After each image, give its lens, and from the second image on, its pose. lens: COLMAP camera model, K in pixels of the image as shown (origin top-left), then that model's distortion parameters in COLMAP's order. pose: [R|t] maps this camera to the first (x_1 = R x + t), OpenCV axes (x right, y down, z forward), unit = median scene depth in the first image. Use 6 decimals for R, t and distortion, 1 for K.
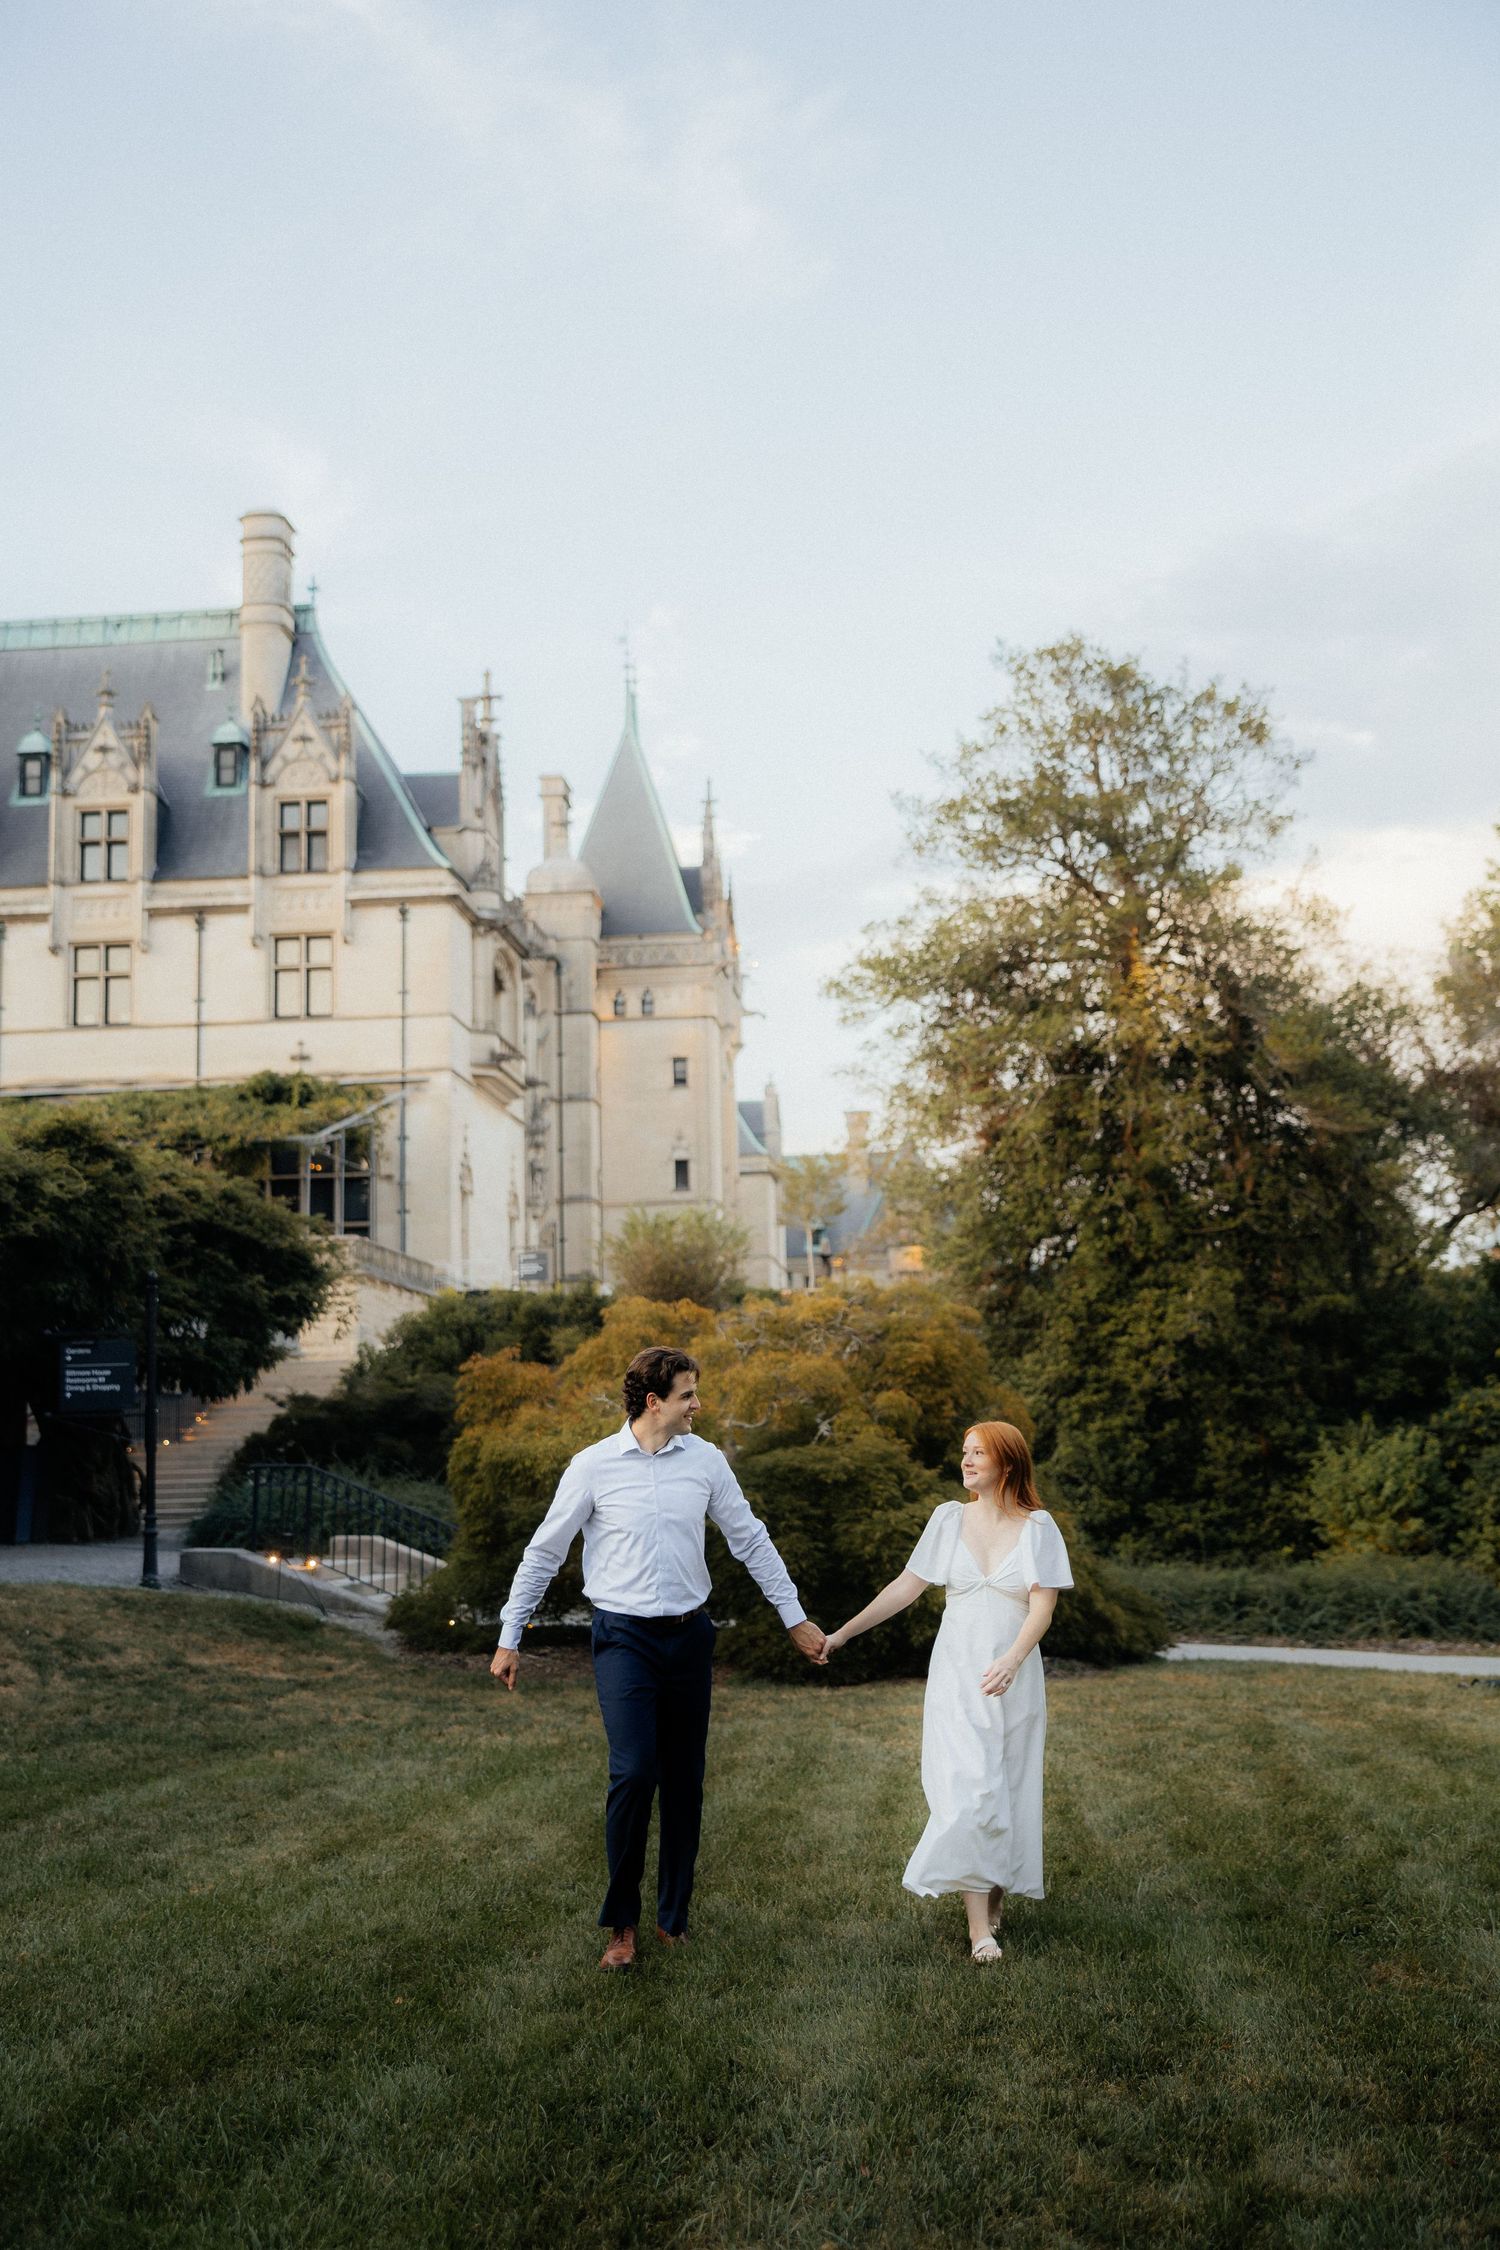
lens RADIAL K [[2337.9, 0, 750.0], [0, 2337.9, 1125.0], [0, 0, 1]] dist [-0.006772, -0.005575]
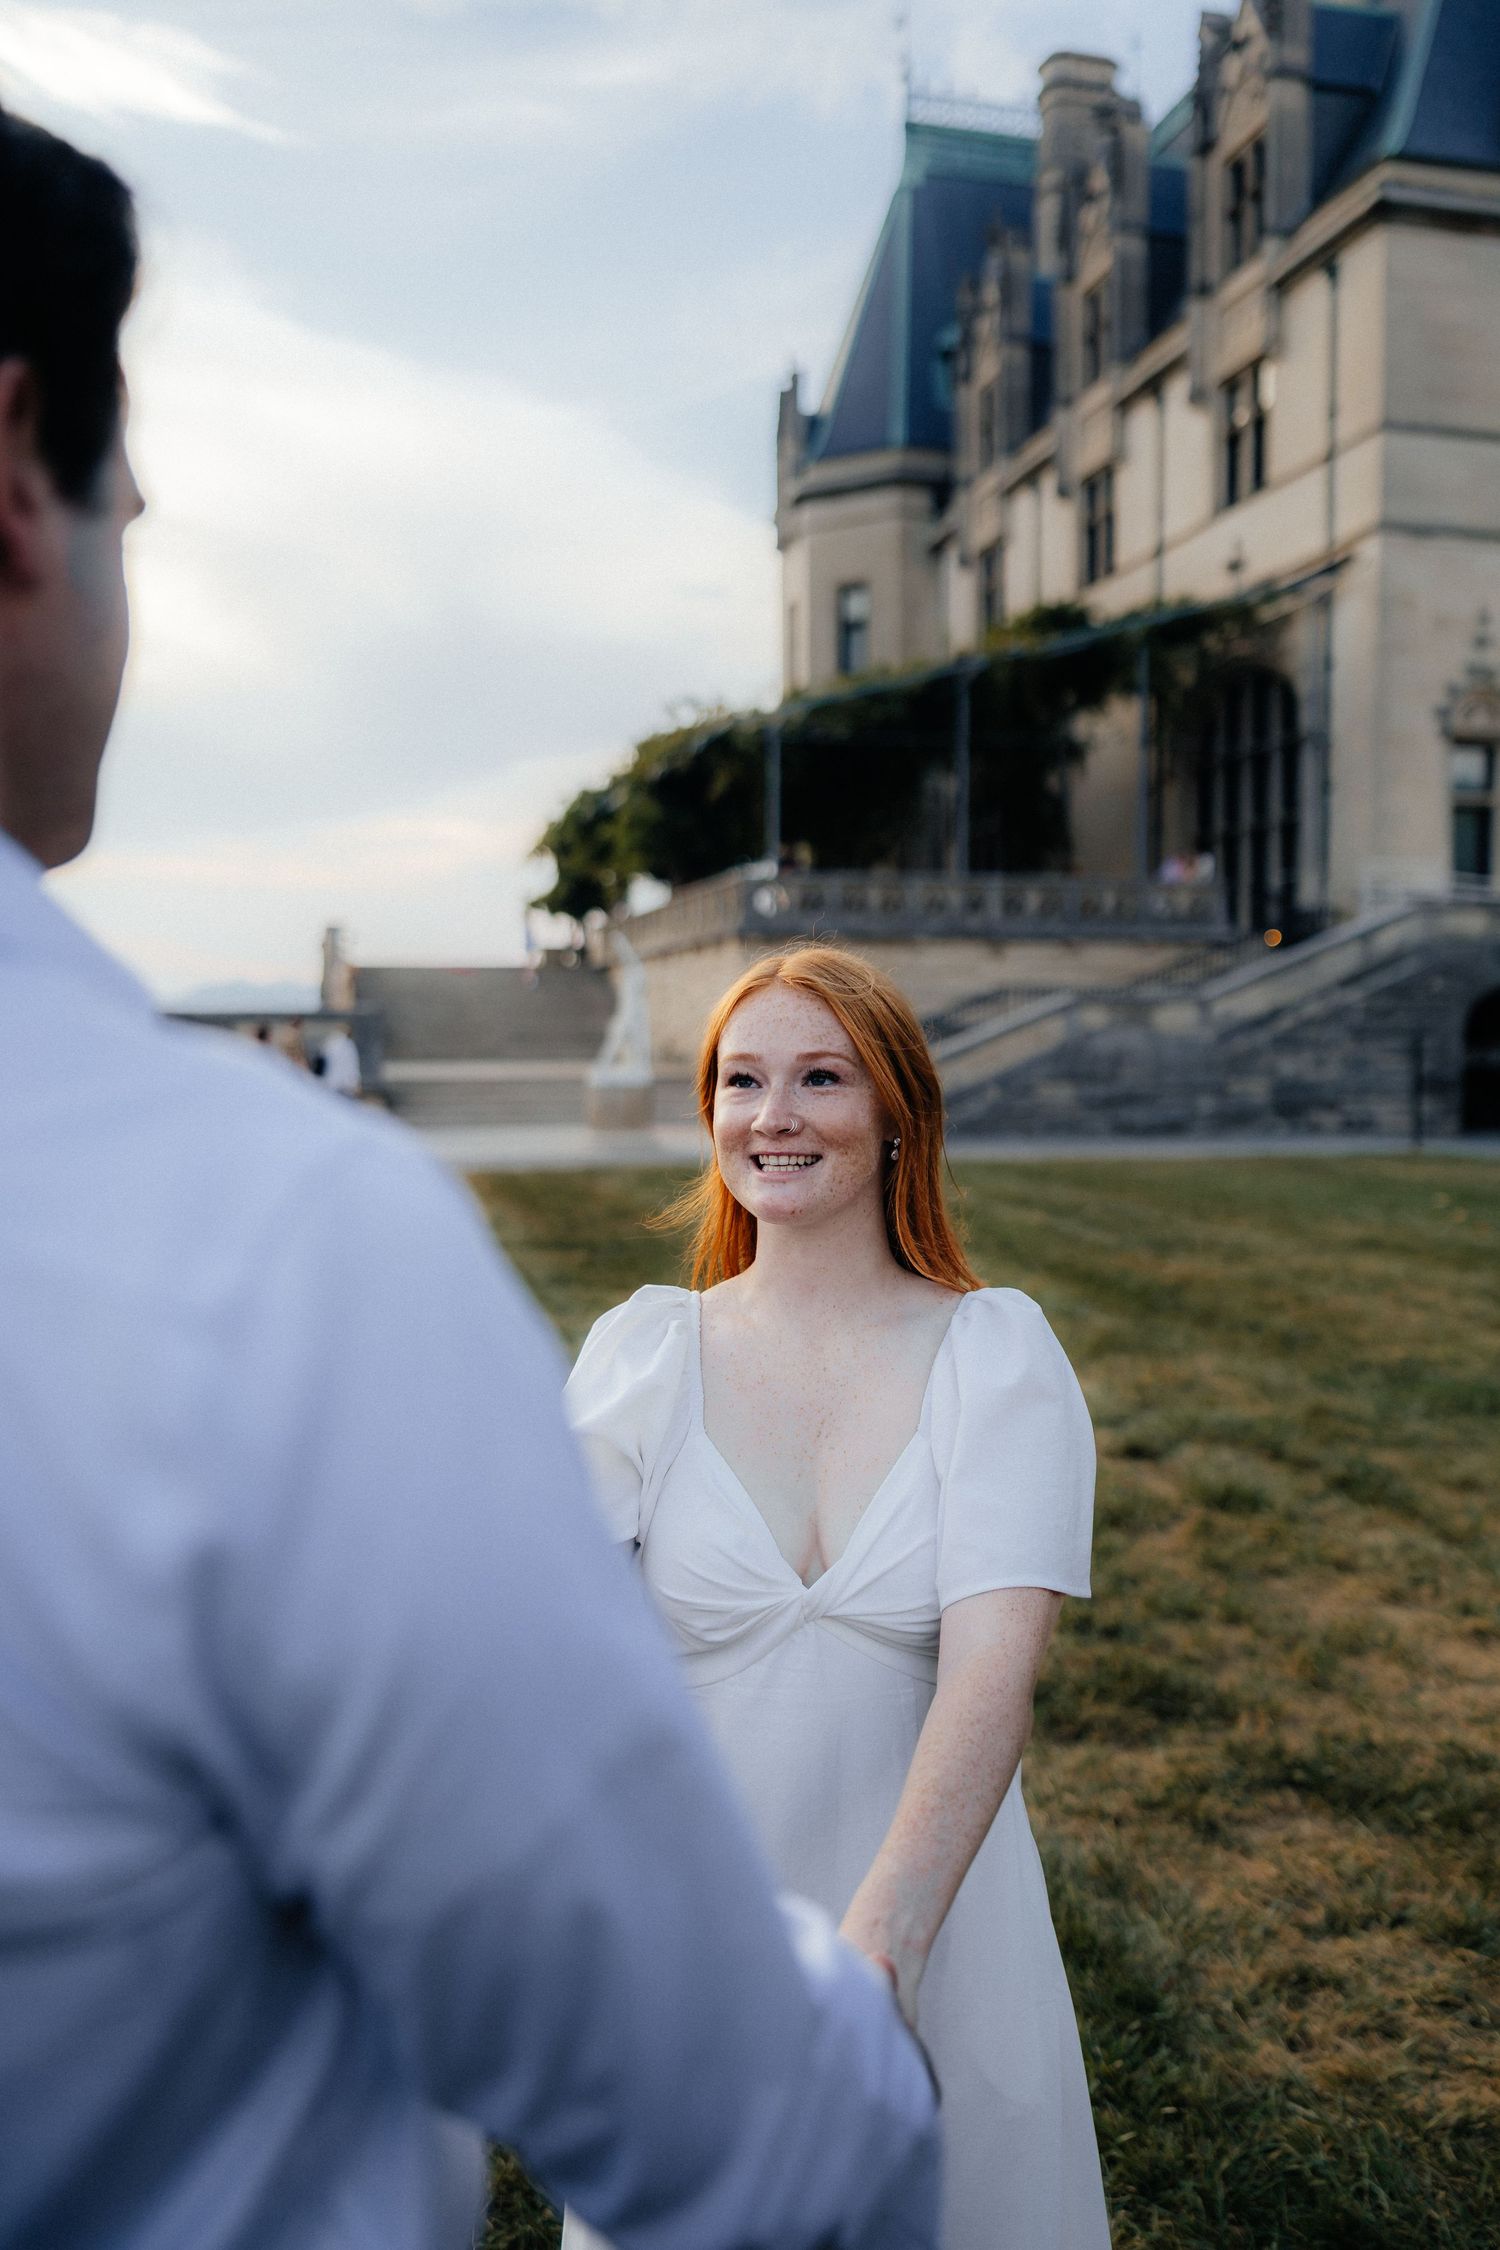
lens RADIAL K [[1709.8, 0, 750.0], [0, 1709.8, 1125.0], [0, 0, 1]] dist [0.000554, 0.000690]
pose [[0.353274, 0.073927, -0.932595, 0.216614], [0.133322, 0.982720, 0.128404, 0.045351], [0.925971, -0.169696, 0.337313, 0.680336]]
